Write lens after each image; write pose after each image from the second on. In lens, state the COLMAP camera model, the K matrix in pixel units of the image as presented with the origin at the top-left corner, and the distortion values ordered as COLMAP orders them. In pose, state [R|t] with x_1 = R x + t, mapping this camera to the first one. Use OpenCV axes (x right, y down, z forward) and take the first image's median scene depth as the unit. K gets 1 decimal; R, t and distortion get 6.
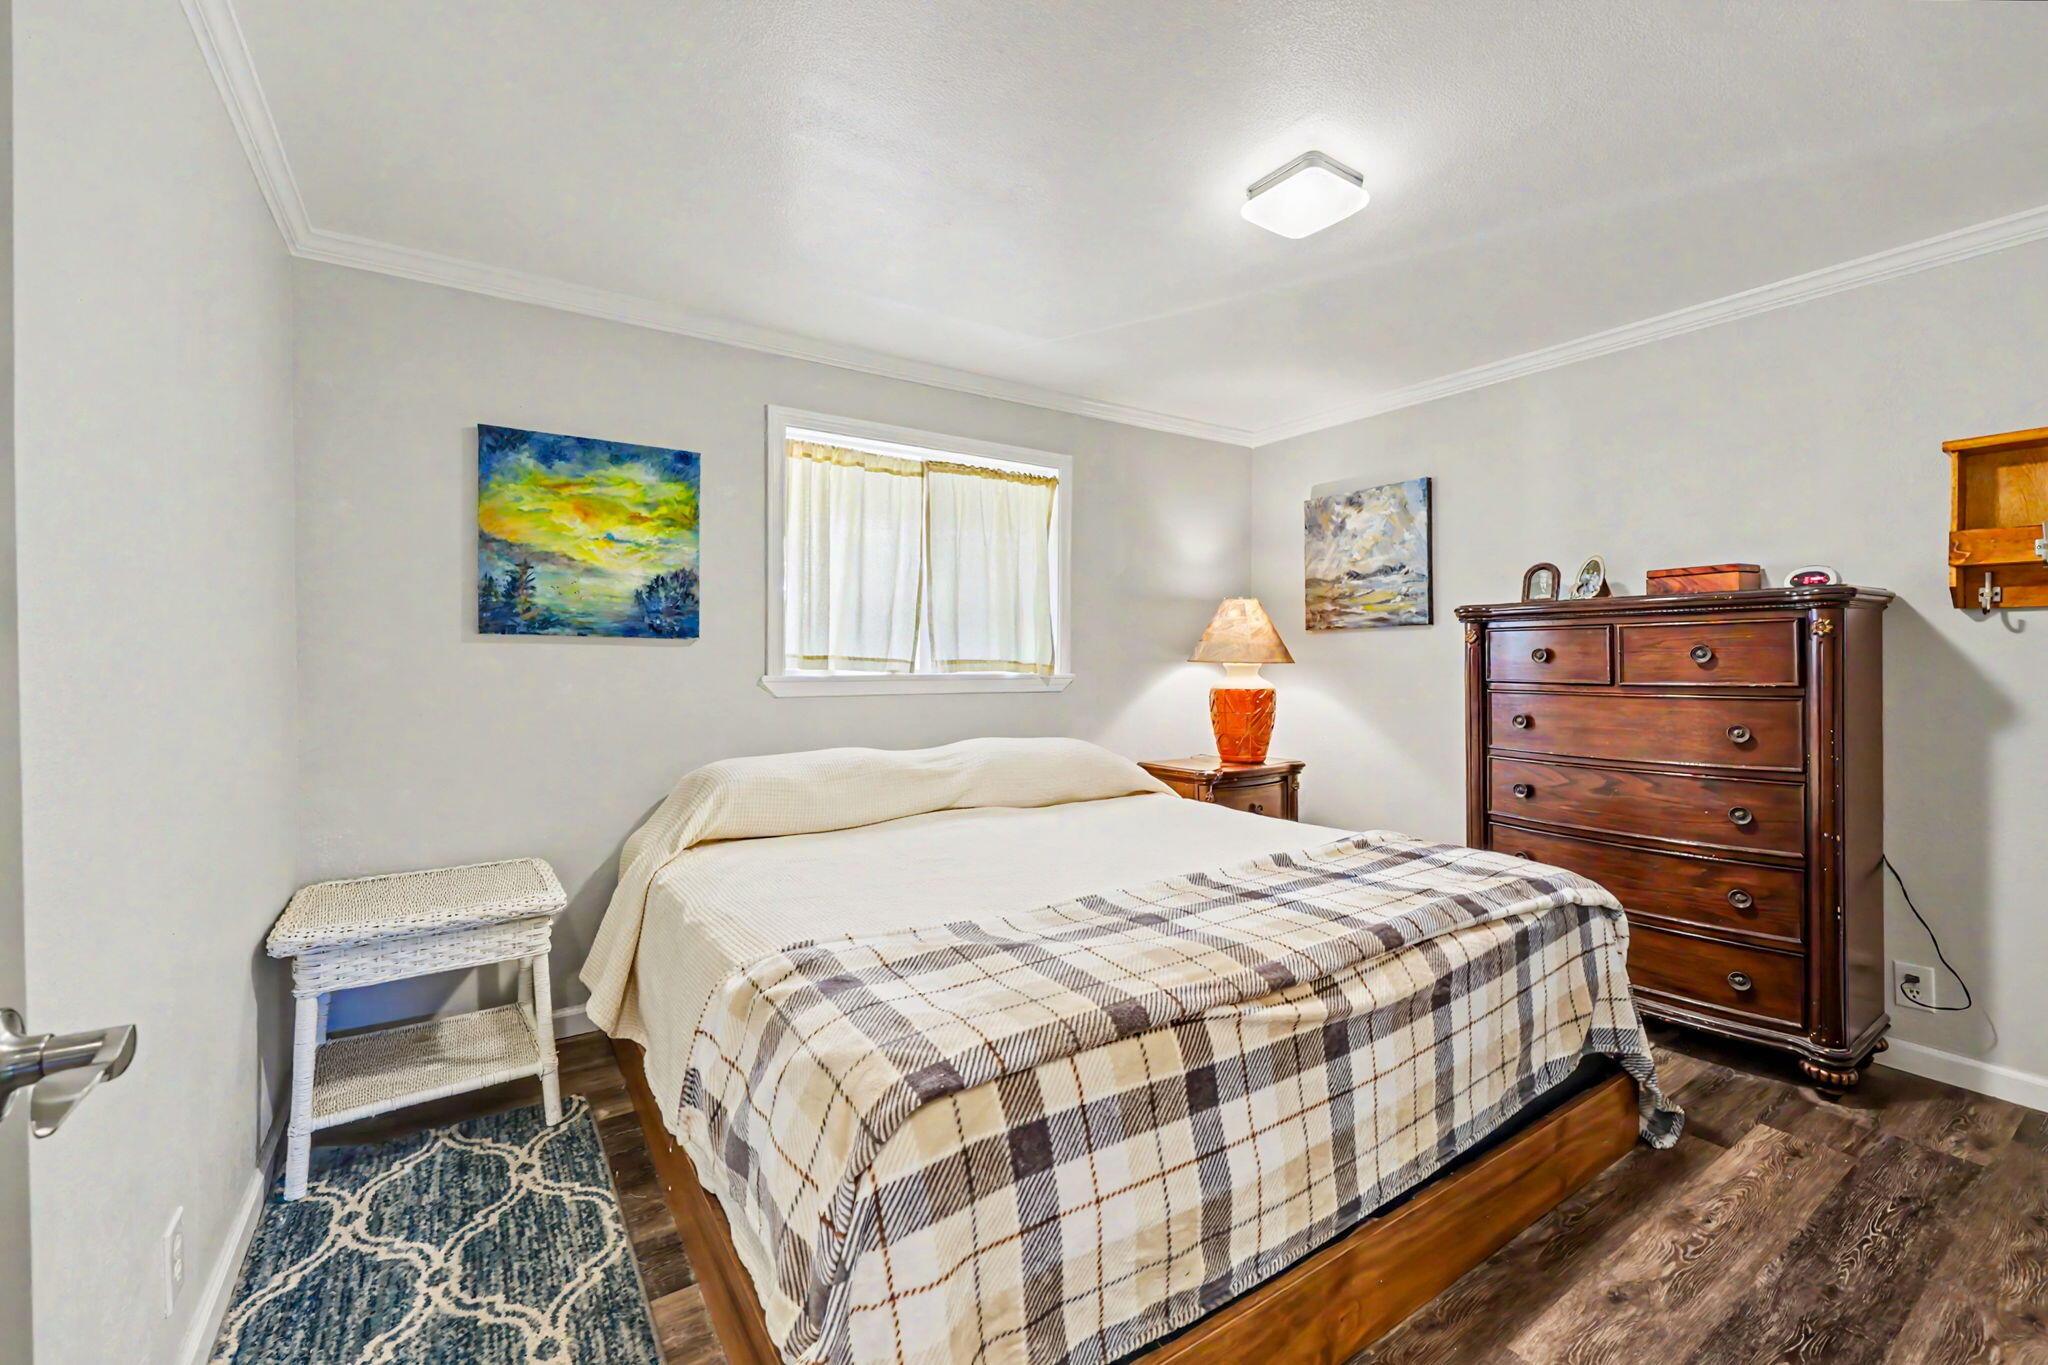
lens RADIAL K [[832.2, 0, 1034.4], [0, 832.2, 669.3], [0, 0, 1]] dist [-0.000776, 0.000318]
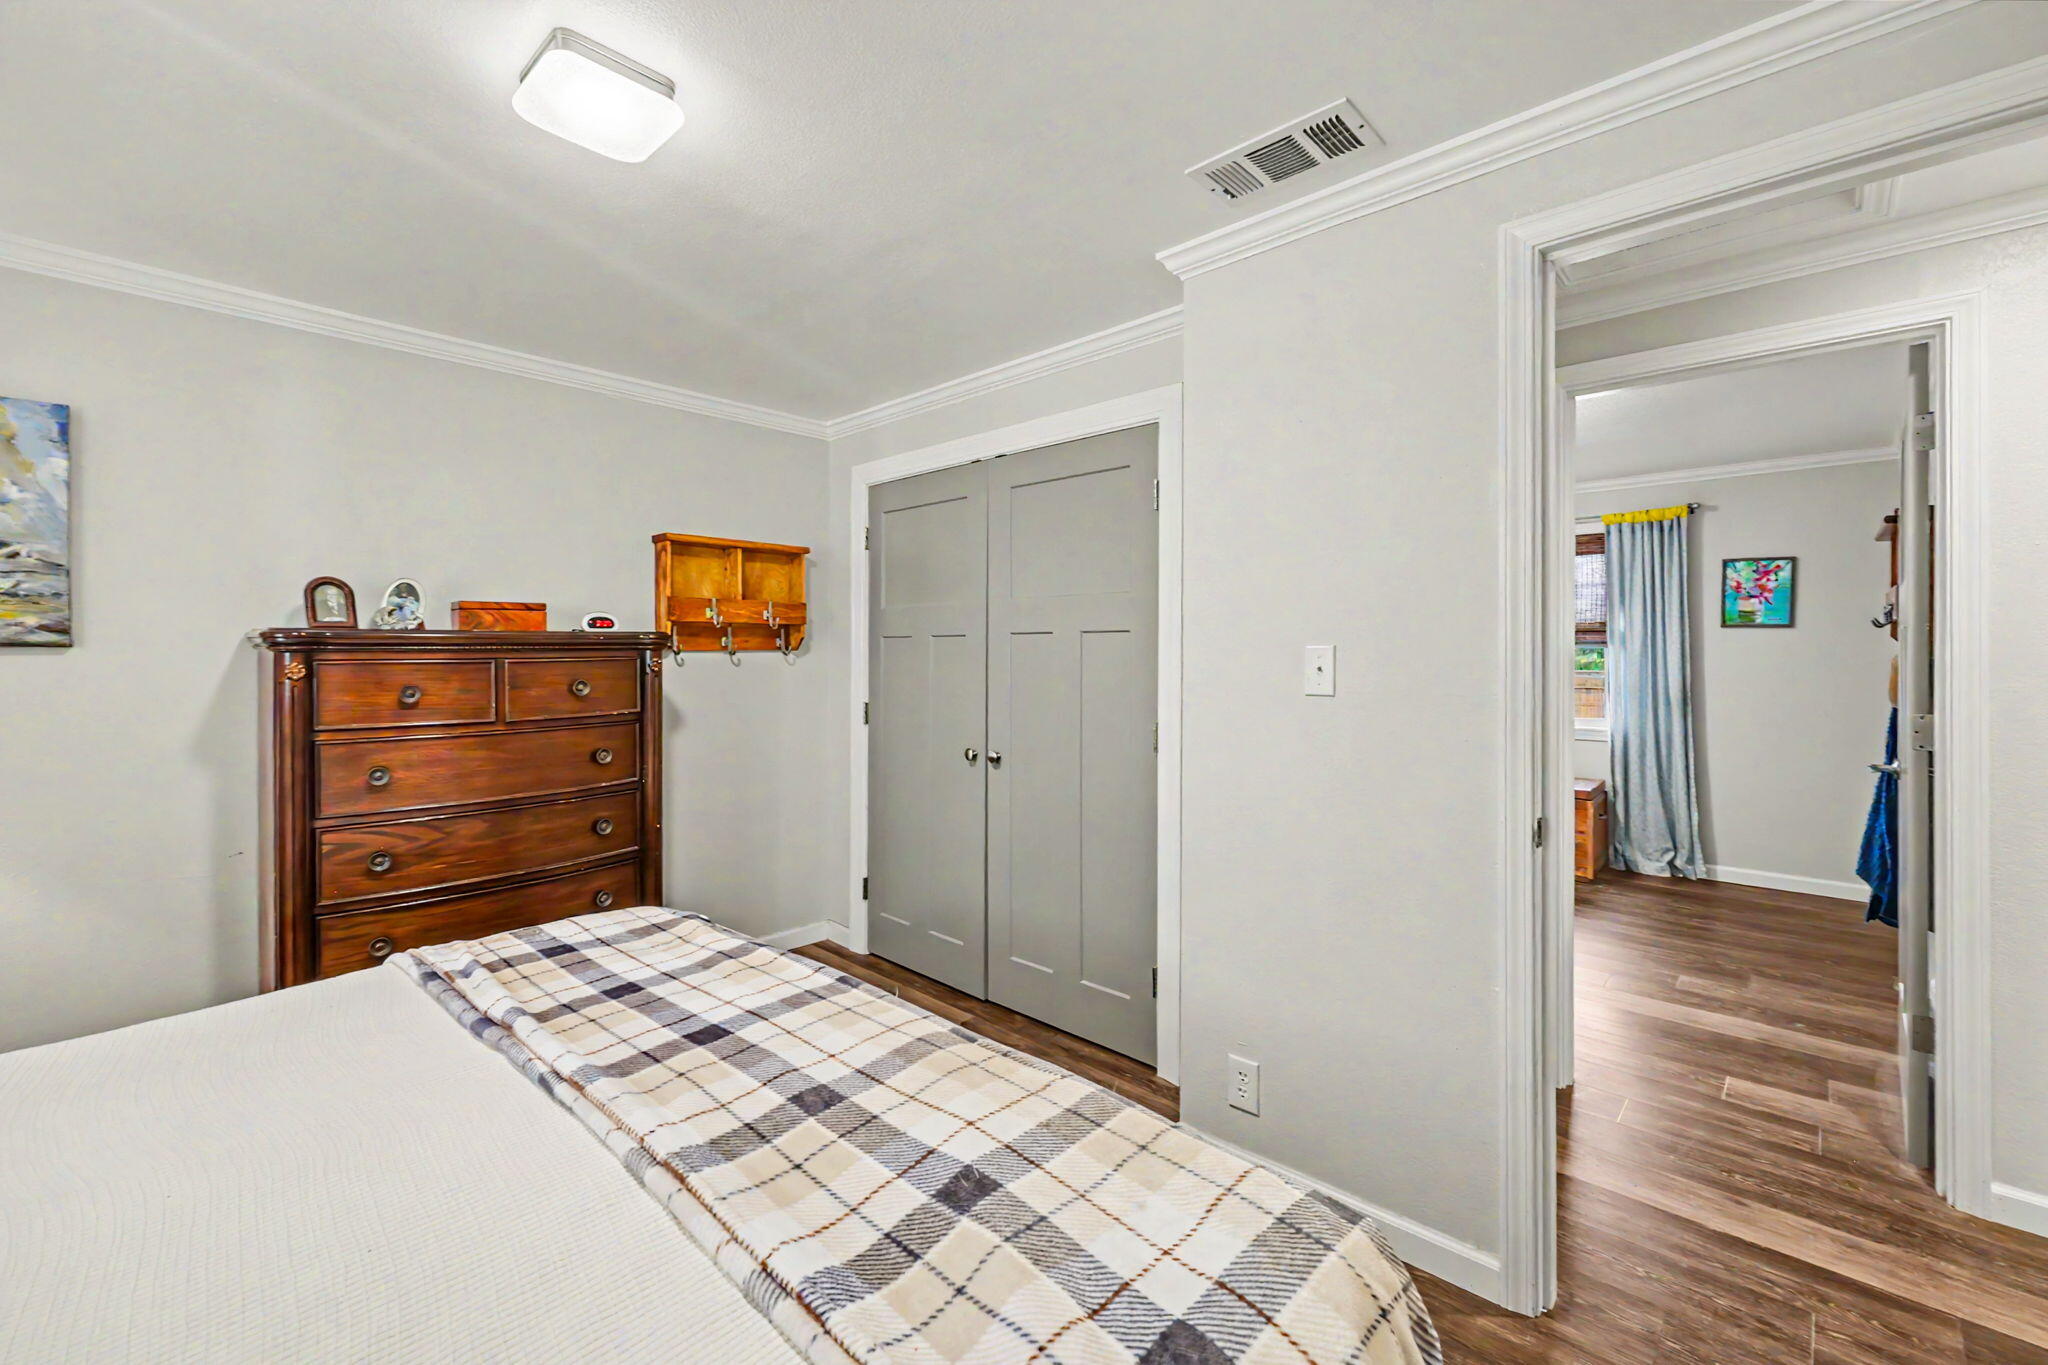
lens RADIAL K [[844.3, 0, 1028.8], [0, 844.3, 652.7], [0, 0, 1]] dist [0.001595, 0.000259]
pose [[-0.236168, 0.000757, 0.971712, -0.382271], [0.018603, 0.999820, 0.003742, -0.051794], [-0.971534, 0.018960, -0.236140, 0.615738]]
